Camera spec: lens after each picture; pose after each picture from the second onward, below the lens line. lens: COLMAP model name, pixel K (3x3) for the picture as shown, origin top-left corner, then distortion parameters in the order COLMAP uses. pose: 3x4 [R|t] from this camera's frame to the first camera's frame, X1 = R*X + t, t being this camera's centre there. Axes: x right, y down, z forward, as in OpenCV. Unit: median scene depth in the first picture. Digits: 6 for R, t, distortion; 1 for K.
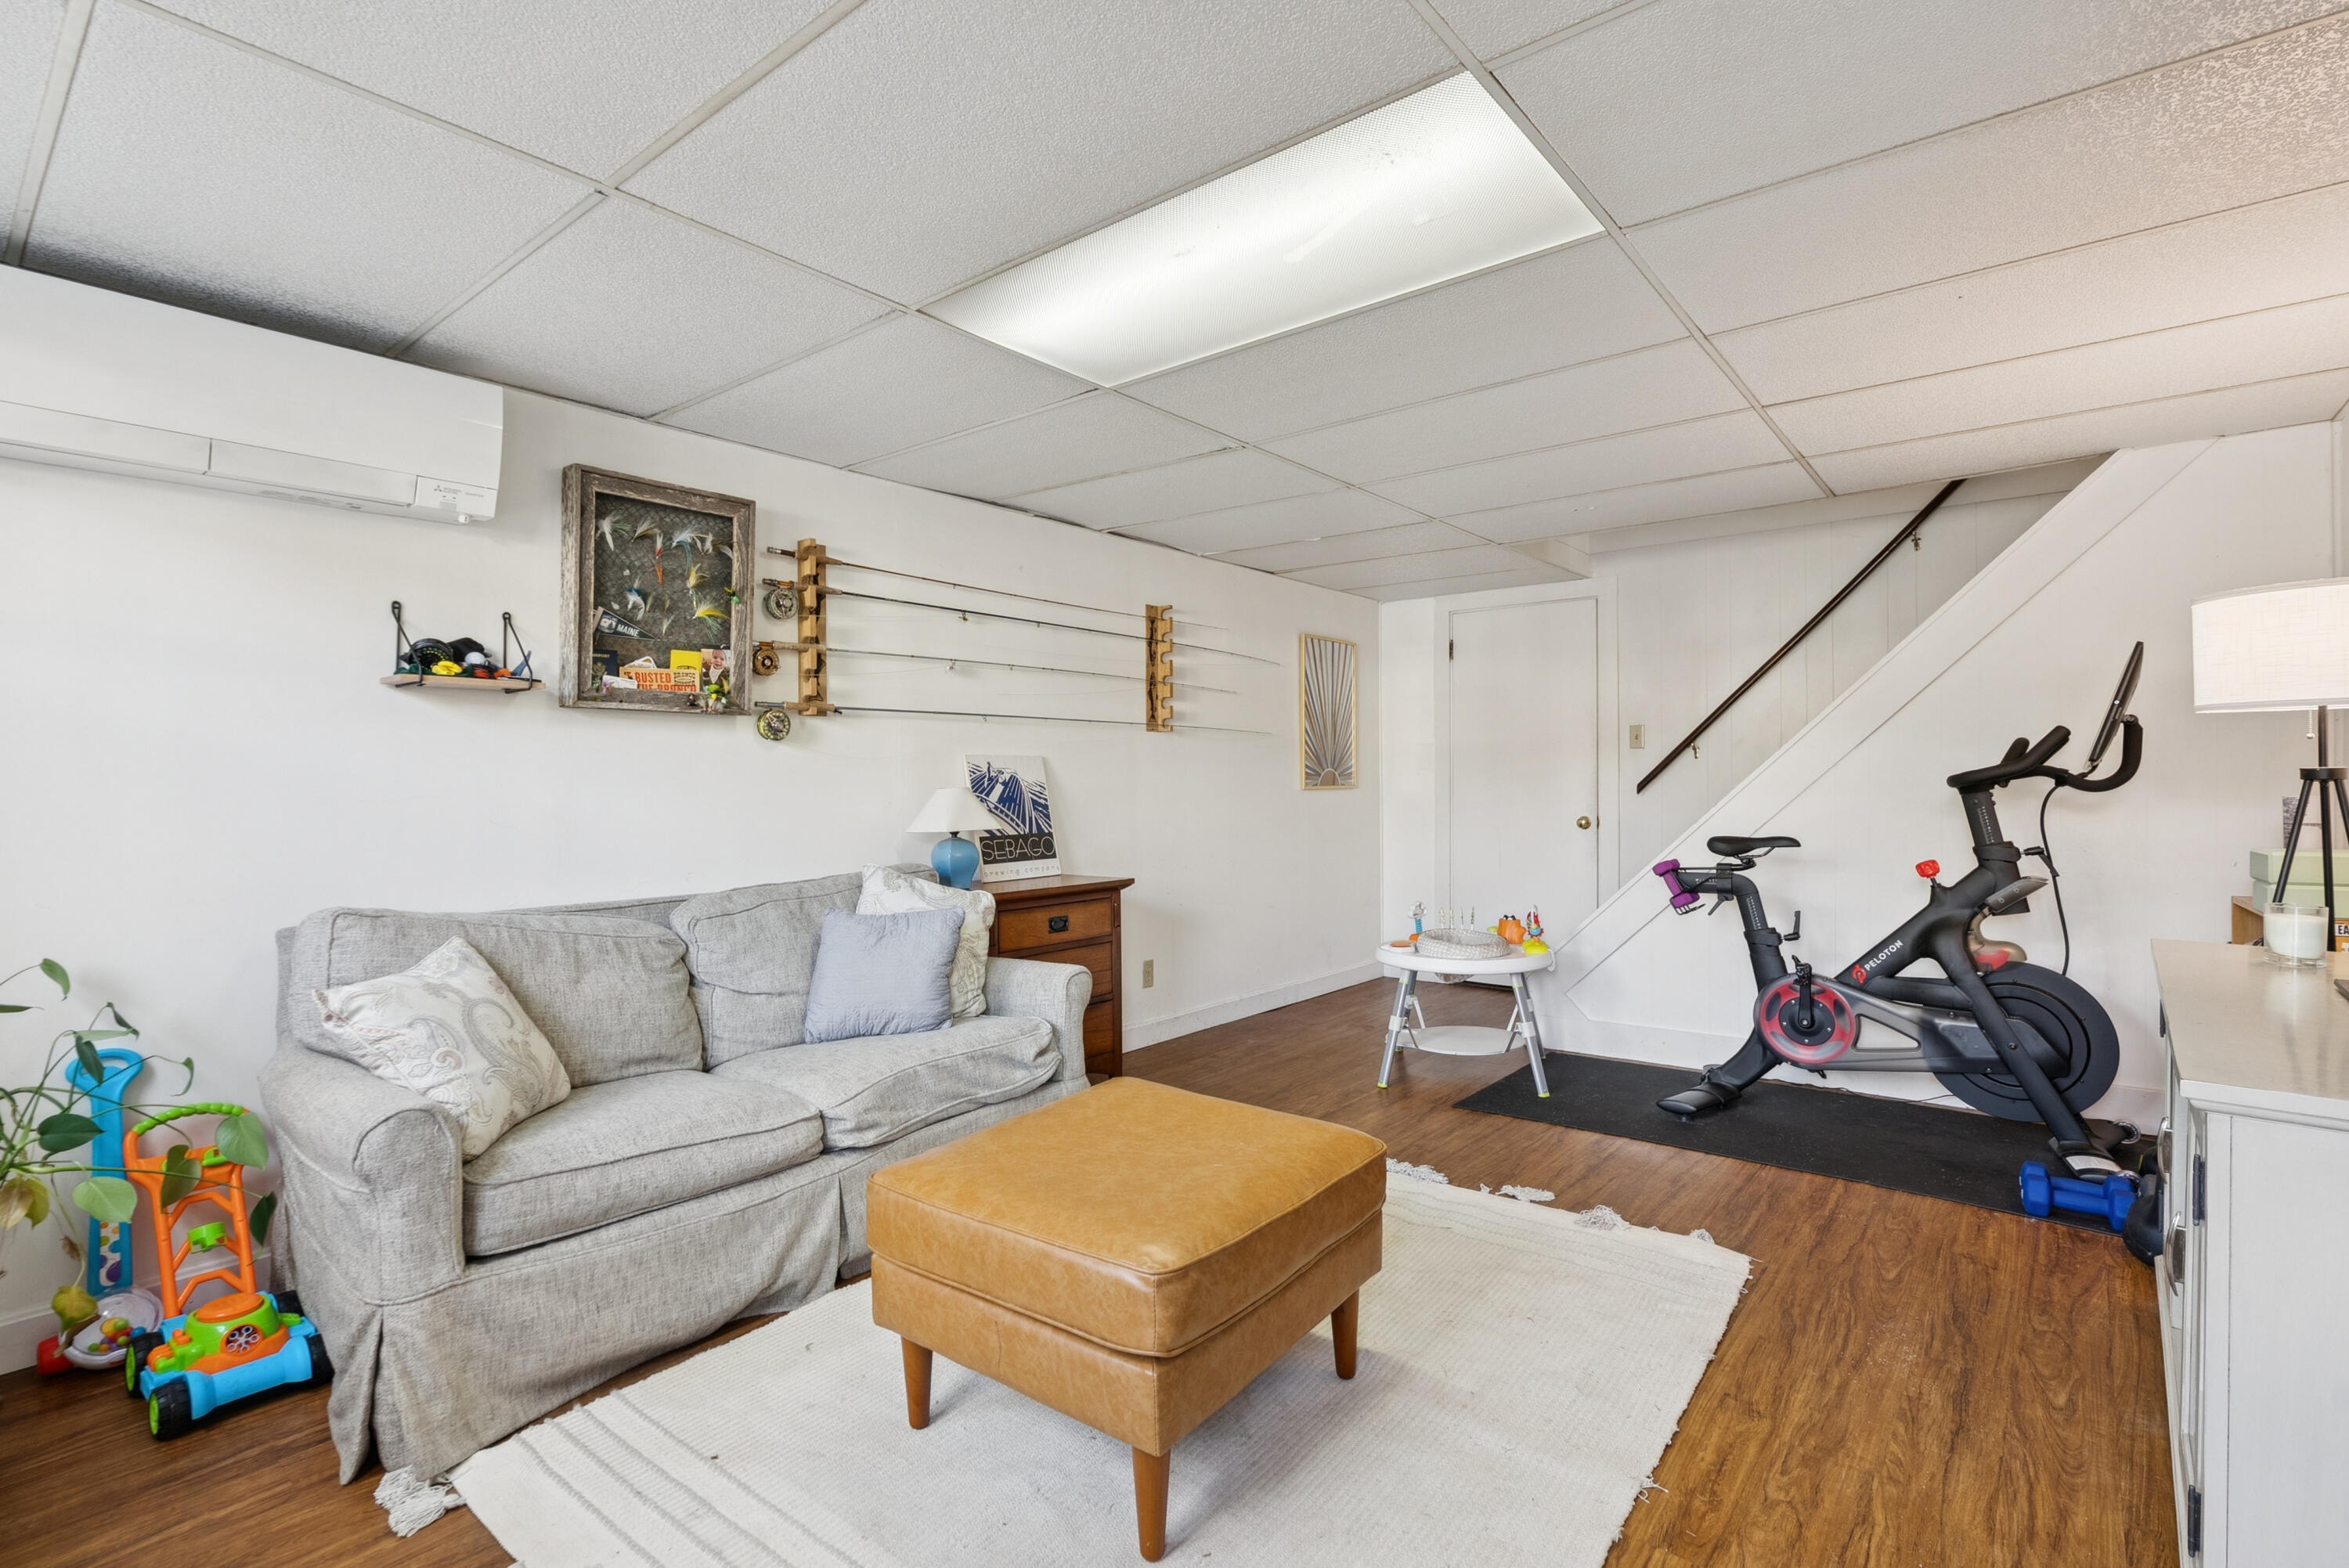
lens RADIAL K [[1074.4, 0, 1174.2], [0, 1074.4, 781.1], [0, 0, 1]] dist [0.000059, 0.000002]
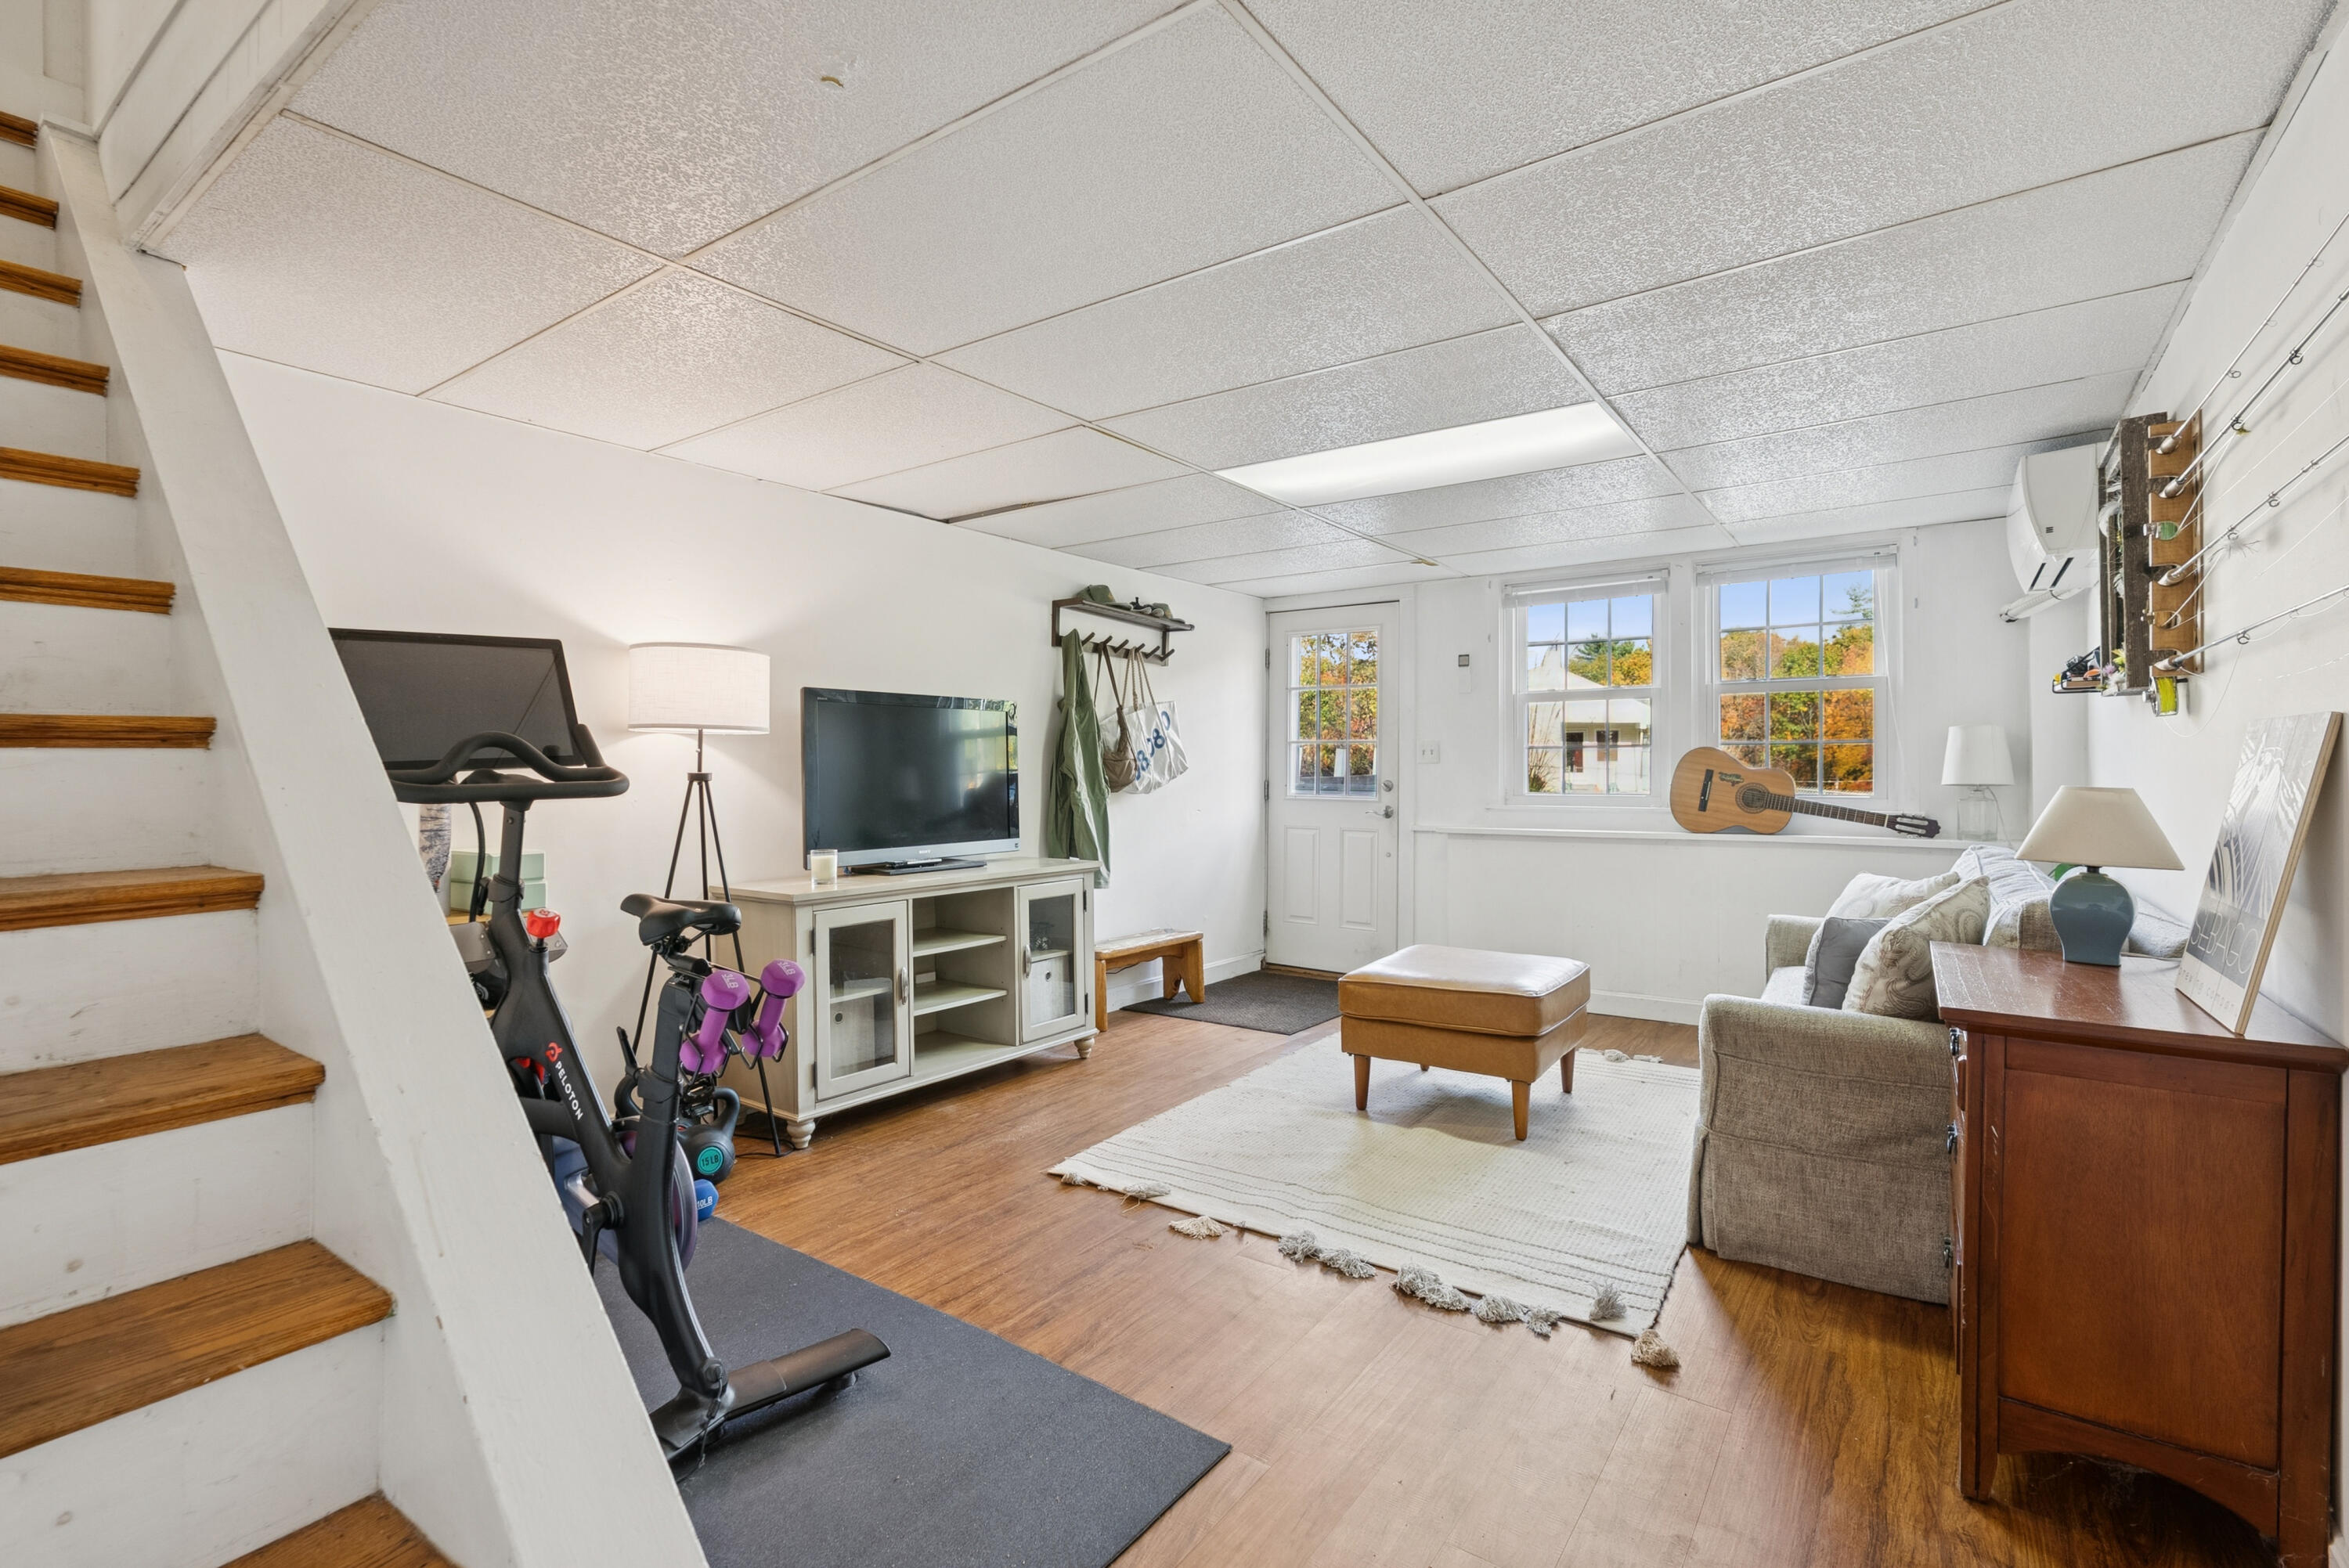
lens RADIAL K [[1074.4, 0, 1173.7], [0, 1074.4, 779.2], [0, 0, 1]] dist [0.000059, 0.000002]
pose [[-0.997526, 0.004353, -0.070161, 0.520980], [0.003732, 0.999953, 0.008986, -0.014088], [0.070196, 0.008702, -0.997495, 2.436477]]
